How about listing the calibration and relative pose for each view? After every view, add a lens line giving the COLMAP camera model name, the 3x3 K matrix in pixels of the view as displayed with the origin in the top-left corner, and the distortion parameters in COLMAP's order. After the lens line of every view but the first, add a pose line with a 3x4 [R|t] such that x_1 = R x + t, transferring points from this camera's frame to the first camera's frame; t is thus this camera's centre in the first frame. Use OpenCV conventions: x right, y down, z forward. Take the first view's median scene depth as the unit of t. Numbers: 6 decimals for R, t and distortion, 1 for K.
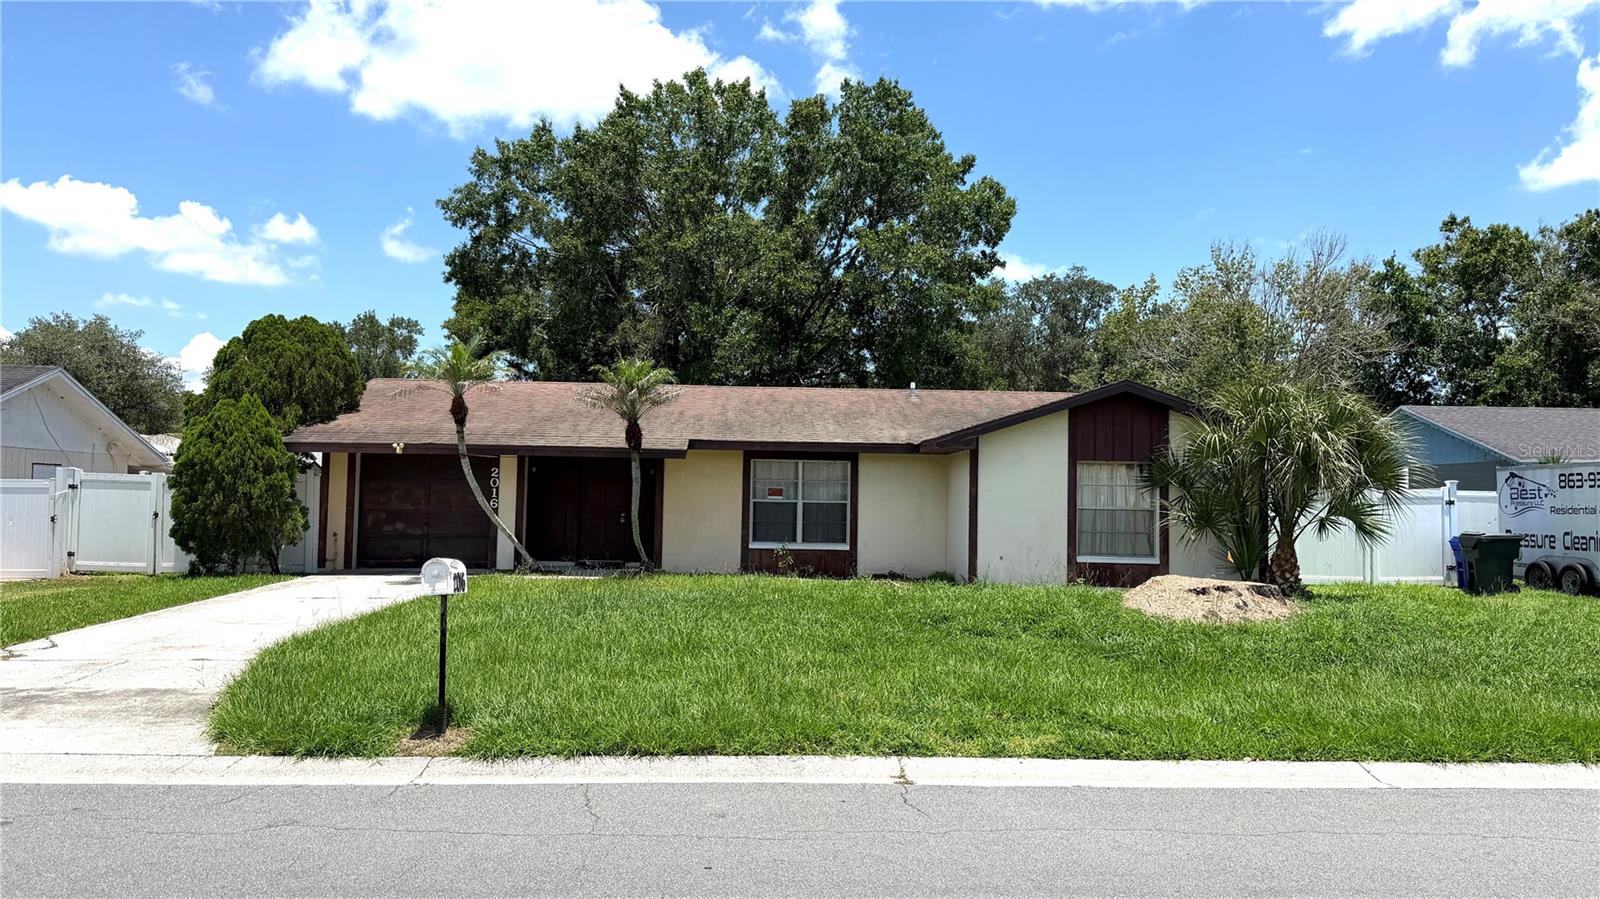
lens RADIAL K [[1117.8, 0, 793.7], [0, 1117.8, 446.0], [0, 0, 1]] dist [0.090936, -0.135133]
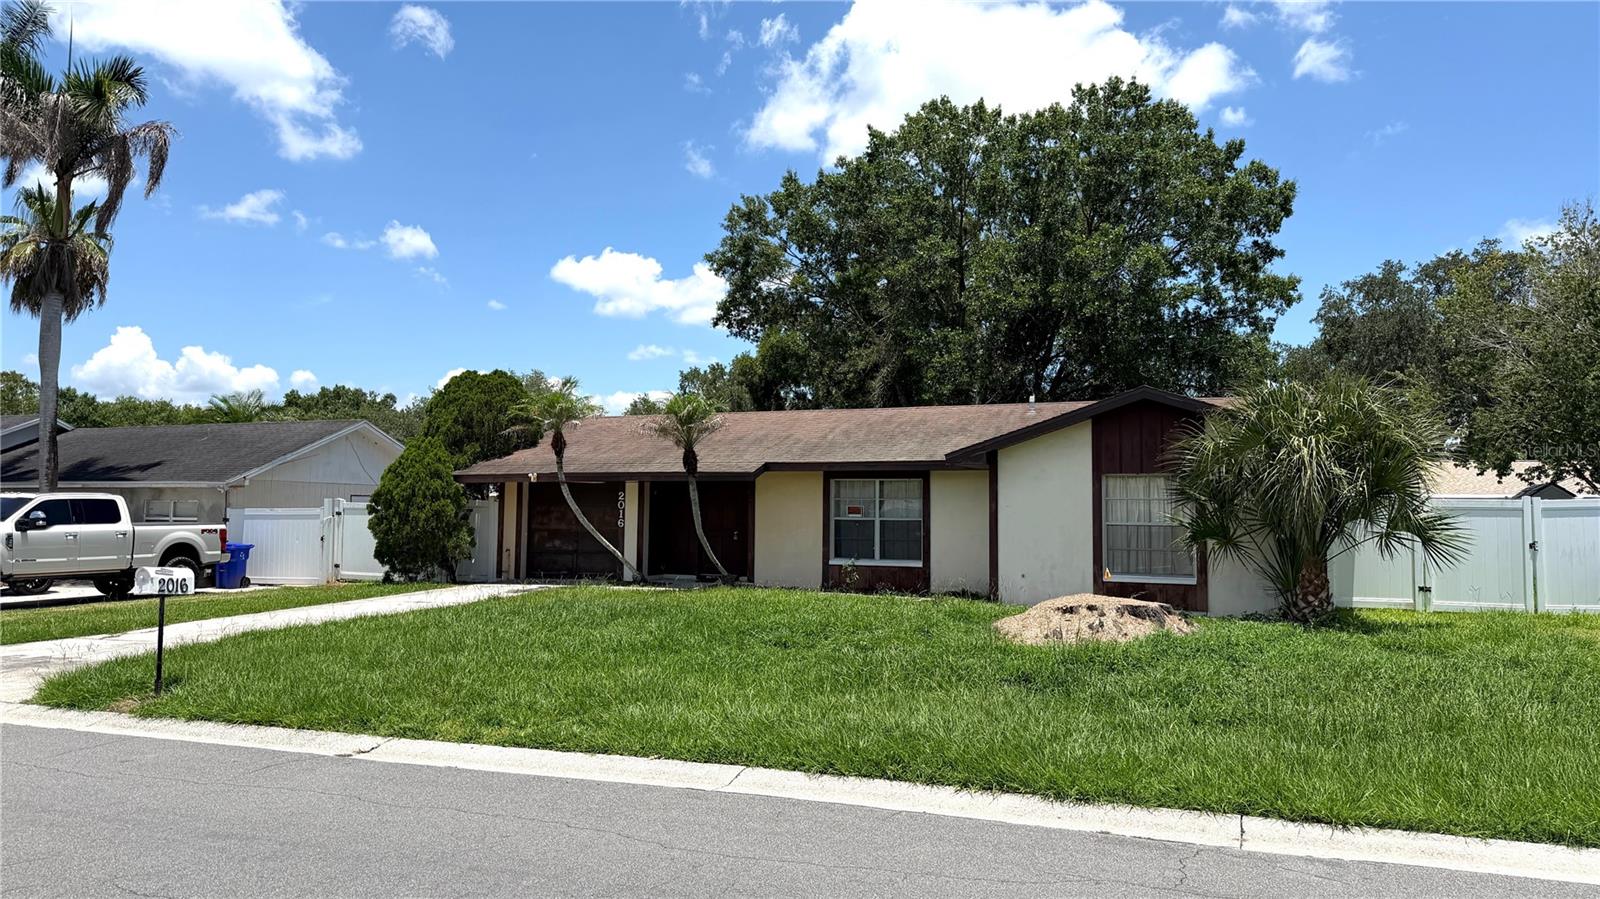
lens RADIAL K [[1117.8, 0, 793.7], [0, 1117.8, 446.0], [0, 0, 1]] dist [0.090936, -0.135133]
pose [[0.913363, -0.036114, -0.405542, 0.358609], [0.028844, 0.999295, -0.024025, 0.004882], [0.406124, 0.010246, 0.913761, 0.028925]]
